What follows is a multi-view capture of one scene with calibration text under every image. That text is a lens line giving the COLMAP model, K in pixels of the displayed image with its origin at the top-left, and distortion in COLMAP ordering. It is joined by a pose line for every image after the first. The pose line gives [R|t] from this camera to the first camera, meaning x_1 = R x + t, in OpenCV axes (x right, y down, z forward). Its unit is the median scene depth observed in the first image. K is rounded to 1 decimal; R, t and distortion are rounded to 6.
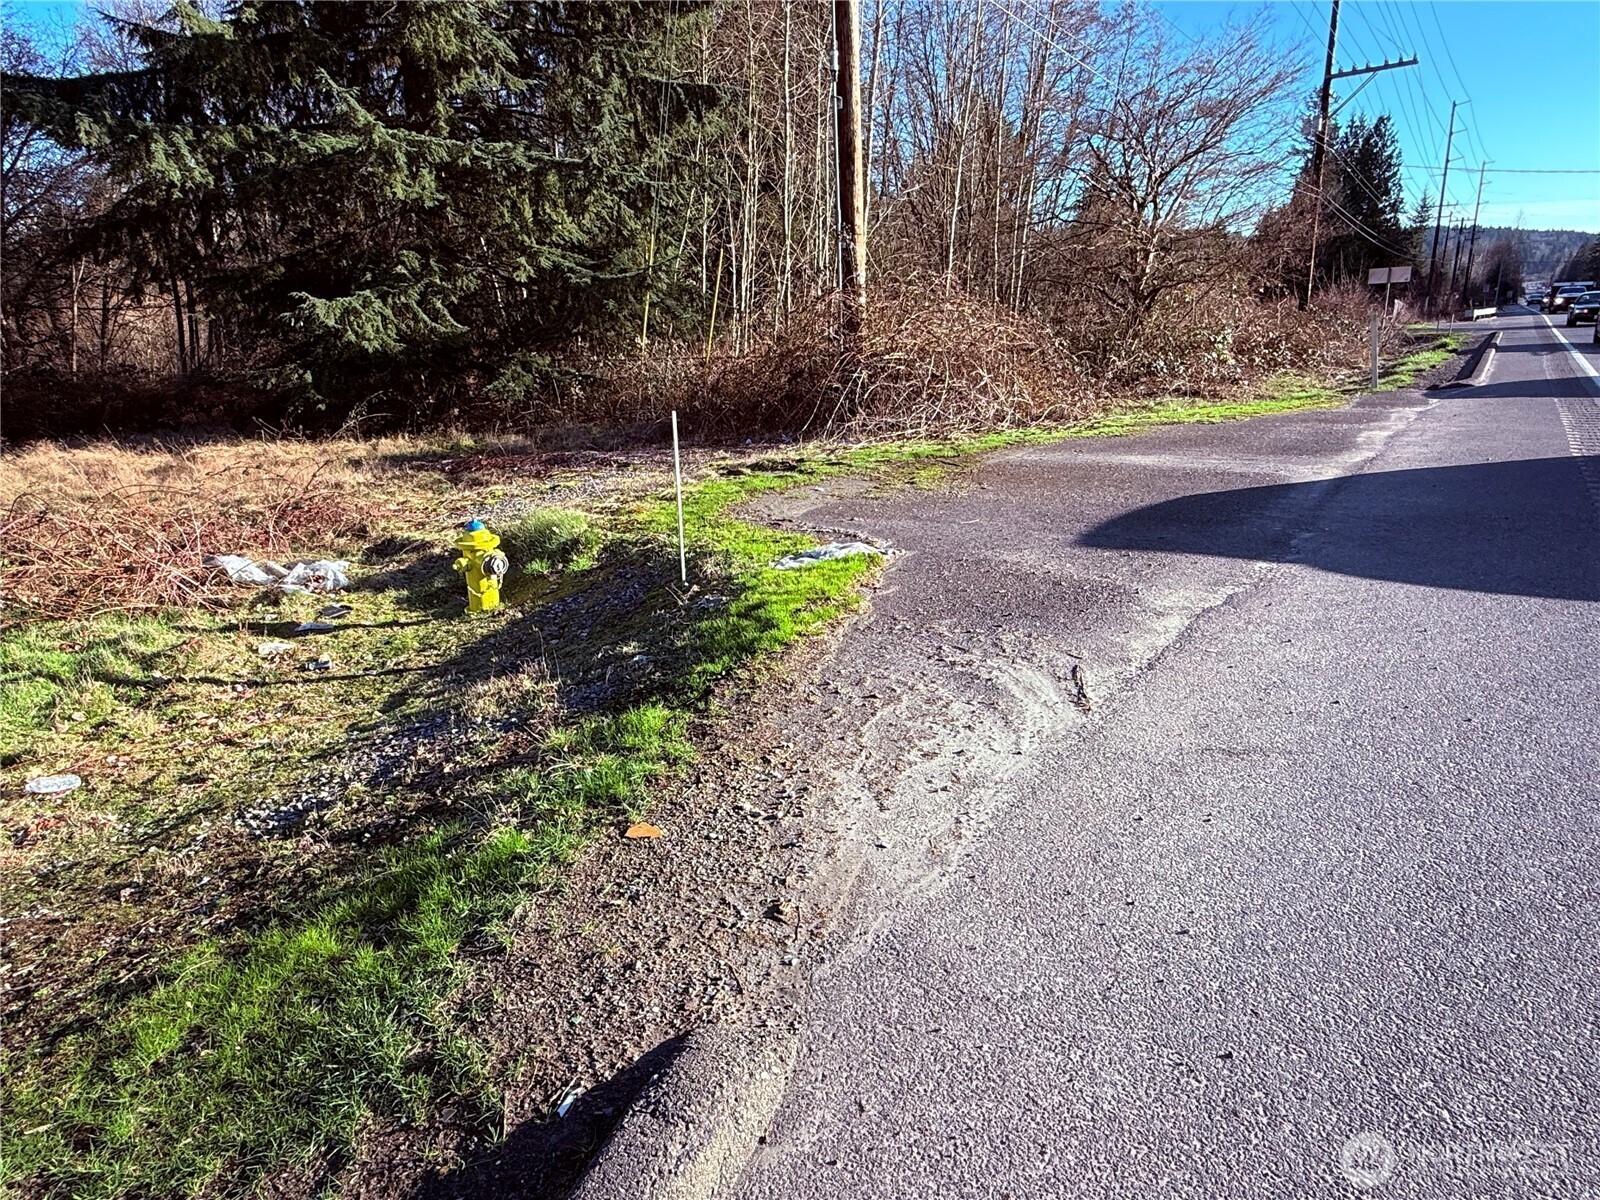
lens RADIAL K [[916.4, 0, 800.0], [0, 916.4, 600.0], [0, 0, 1]] dist [0.000724, 0.020557]
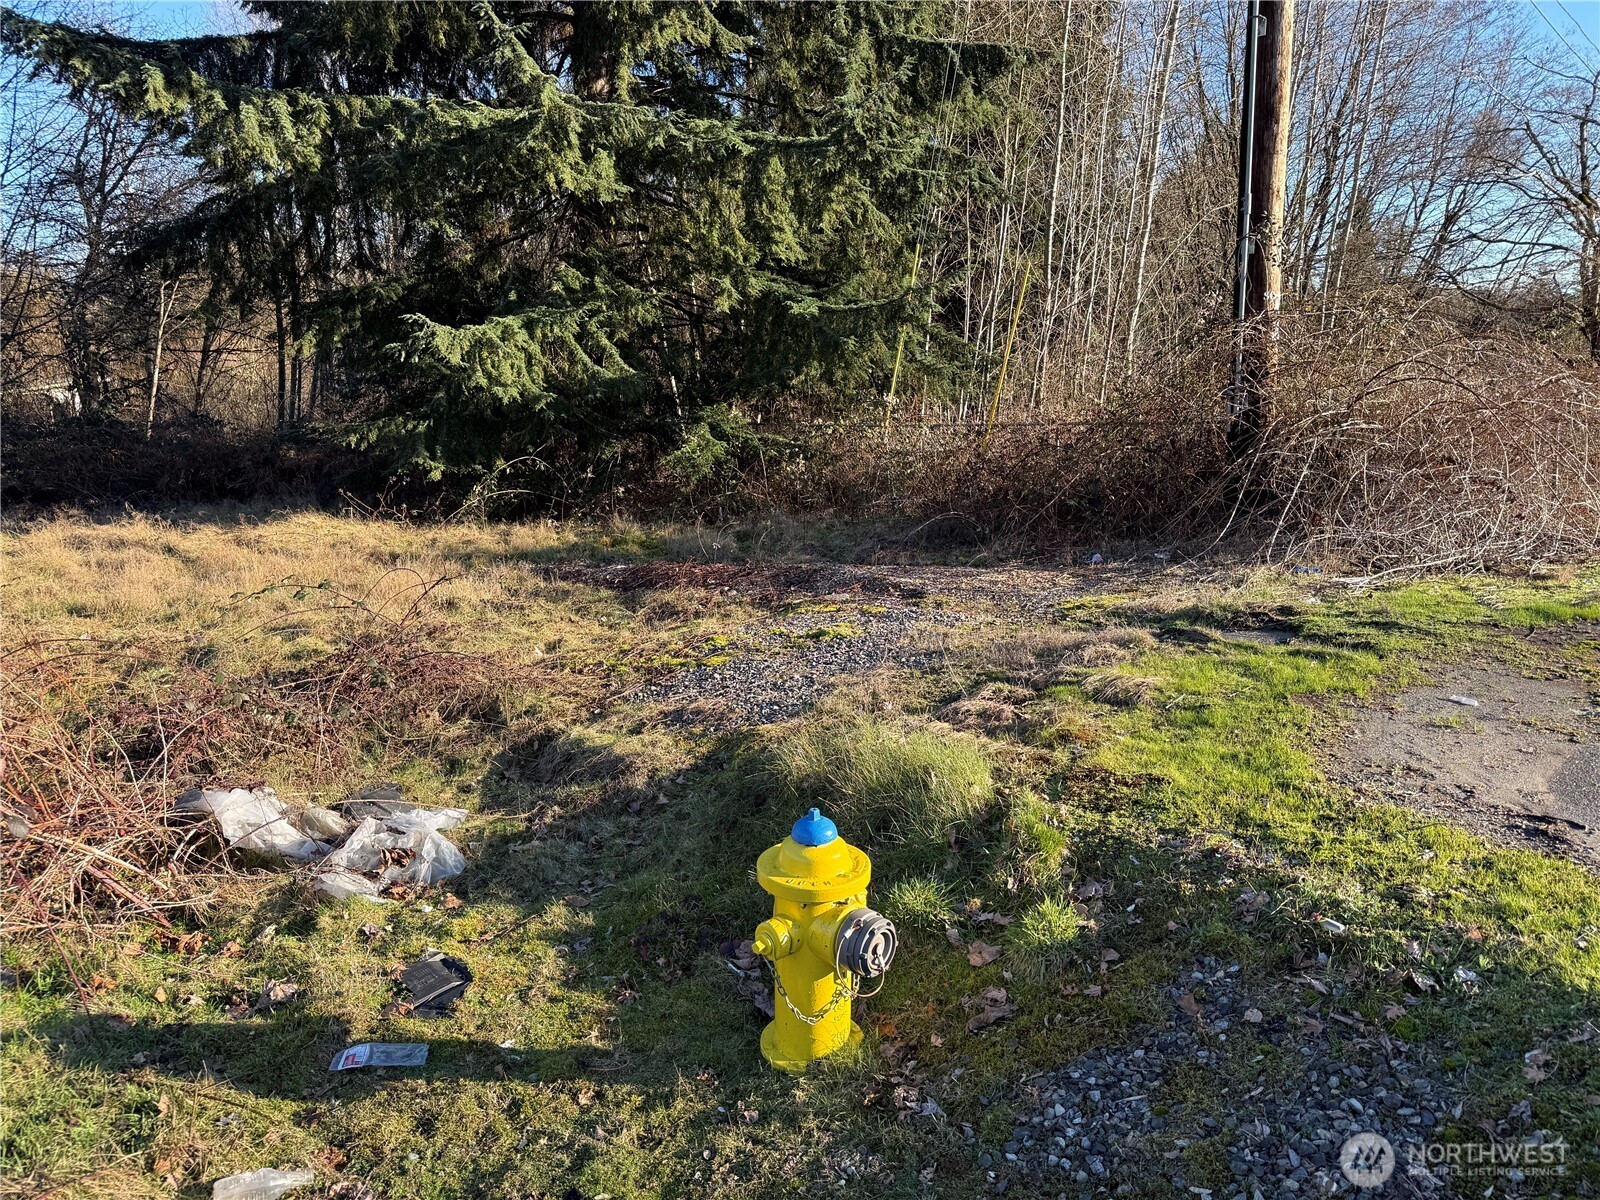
lens RADIAL K [[1116.2, 0, 841.0], [0, 1116.2, 597.3], [0, 0, 1]] dist [0.221421, -0.336087]
pose [[0.991417, 0.047572, -0.121779, -0.101617], [-0.060574, 0.992584, -0.105390, -0.044555], [0.115862, 0.111862, 0.986946, 0.184794]]
